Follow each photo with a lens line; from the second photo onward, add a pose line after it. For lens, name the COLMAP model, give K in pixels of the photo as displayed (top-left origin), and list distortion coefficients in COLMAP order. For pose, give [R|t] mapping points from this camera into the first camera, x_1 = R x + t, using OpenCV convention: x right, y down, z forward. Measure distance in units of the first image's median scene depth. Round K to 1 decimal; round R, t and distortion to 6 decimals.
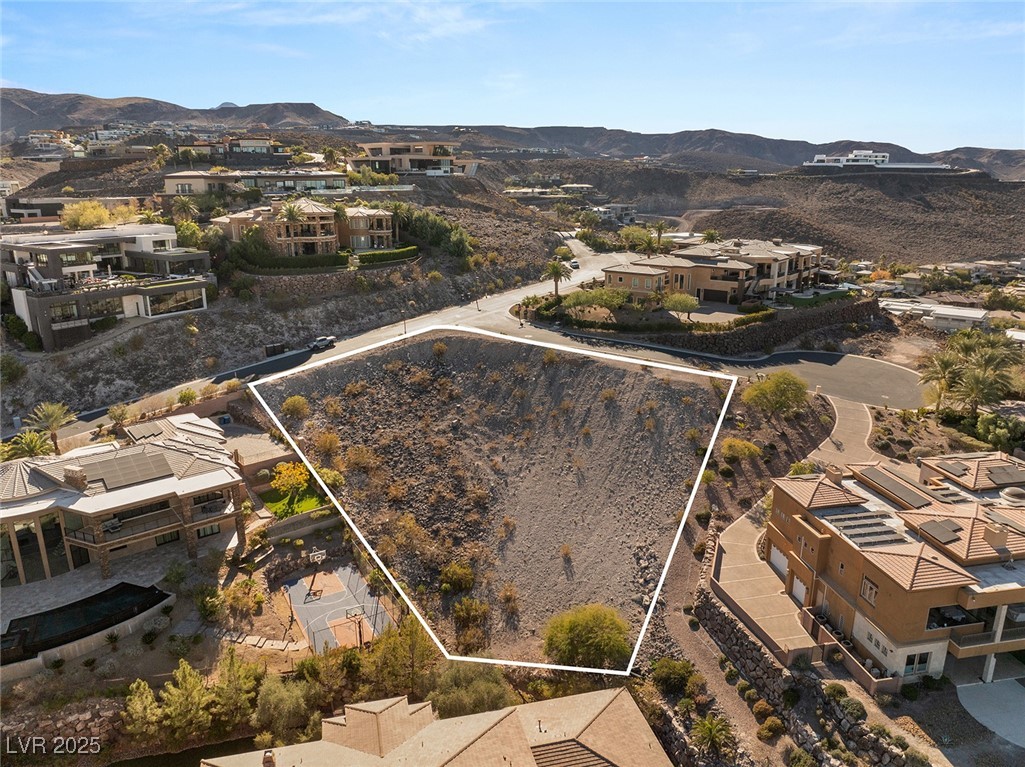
lens RADIAL K [[722.8, 0, 516.9], [0, 722.8, 382.4], [0, 0, 1]] dist [-0.031348, -0.007555]
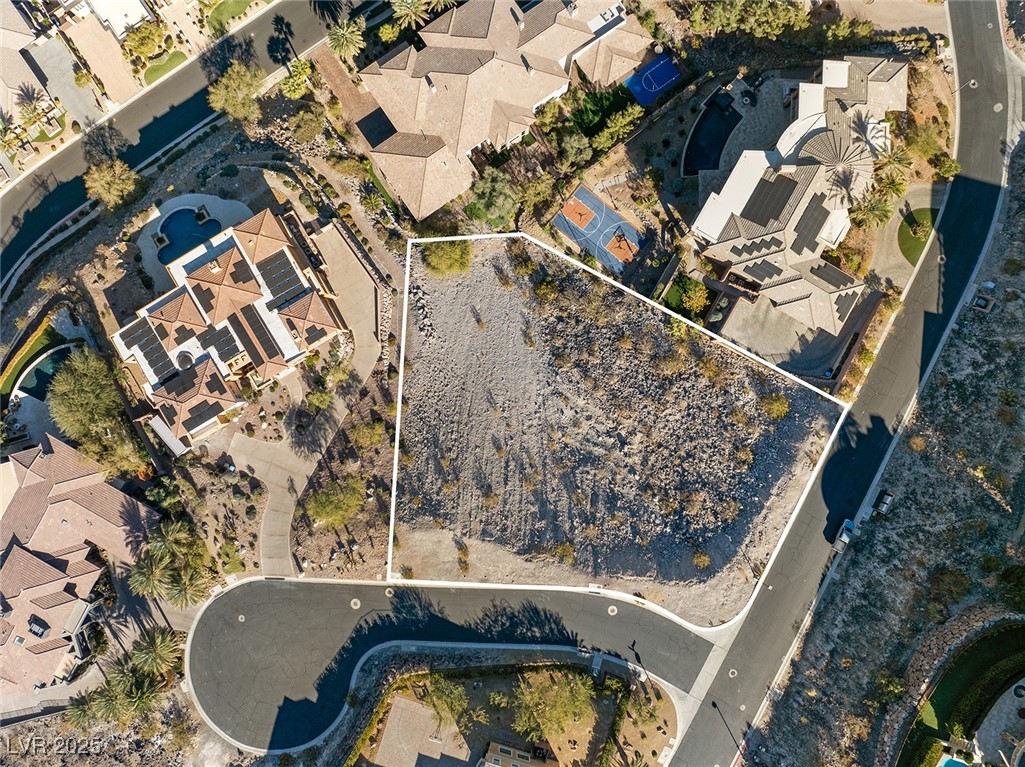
lens RADIAL K [[721.3, 0, 515.8], [0, 721.3, 379.3], [0, 0, 1]] dist [-0.028520, -0.000202]
pose [[-0.937049, 0.349178, -0.003592, 0.031971], [-0.098511, -0.254466, 0.962051, -0.838968], [0.335013, 0.901843, 0.272845, 0.507088]]
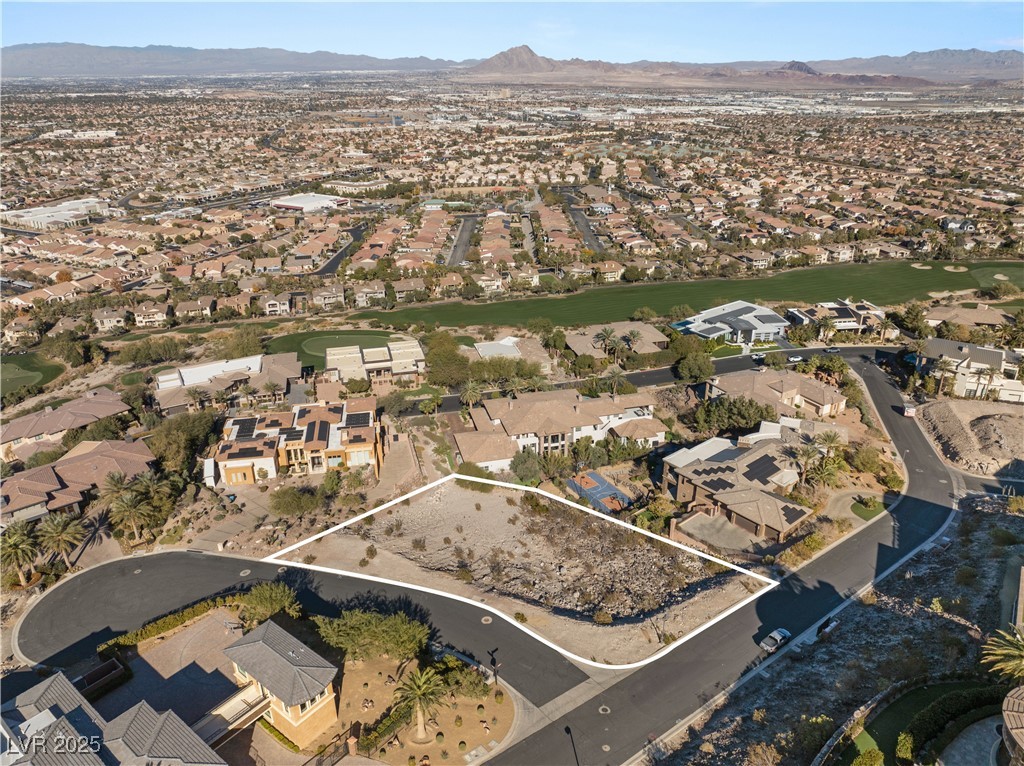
lens RADIAL K [[720.6, 0, 515.3], [0, 720.6, 378.8], [0, 0, 1]] dist [-0.028520, -0.000202]
pose [[-0.999988, 0.004481, 0.002191, -0.016849], [0.004849, 0.770566, 0.637342, -0.757120], [0.001167, 0.637344, -0.770578, 1.477117]]
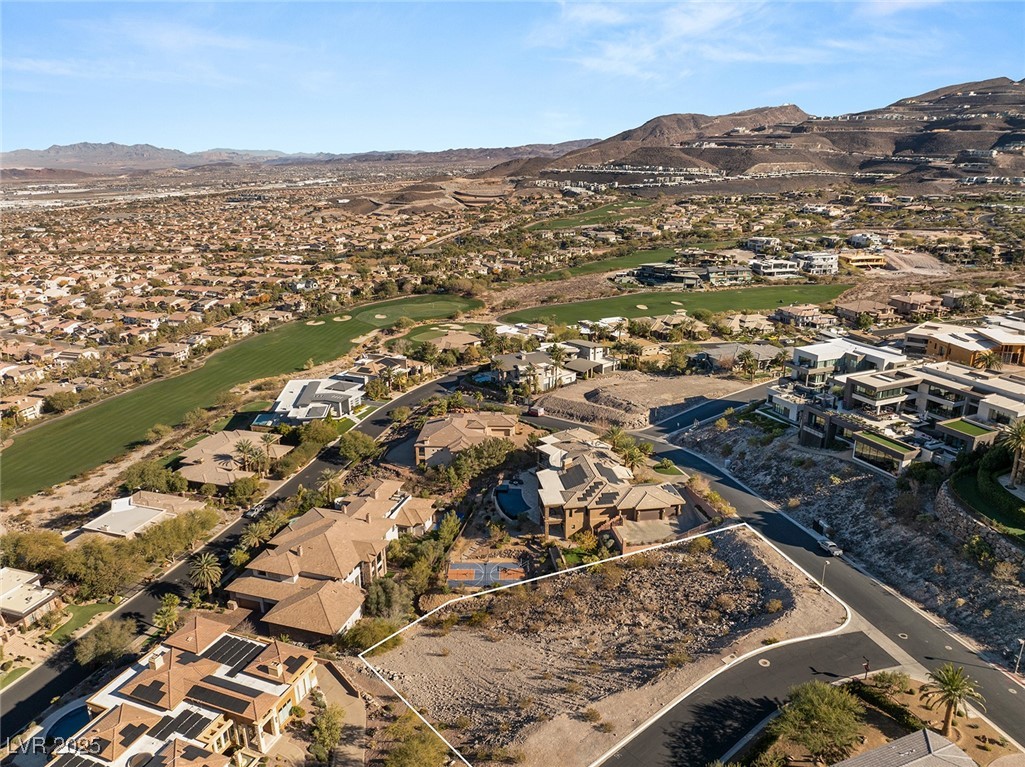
lens RADIAL K [[724.1, 0, 515.8], [0, 724.1, 374.4], [0, 0, 1]] dist [-0.022385, -0.021668]
pose [[-0.514980, 0.254026, -0.818698, 0.694440], [-0.229821, 0.879200, 0.417361, -0.590426], [0.825820, 0.403087, -0.394390, 1.008083]]
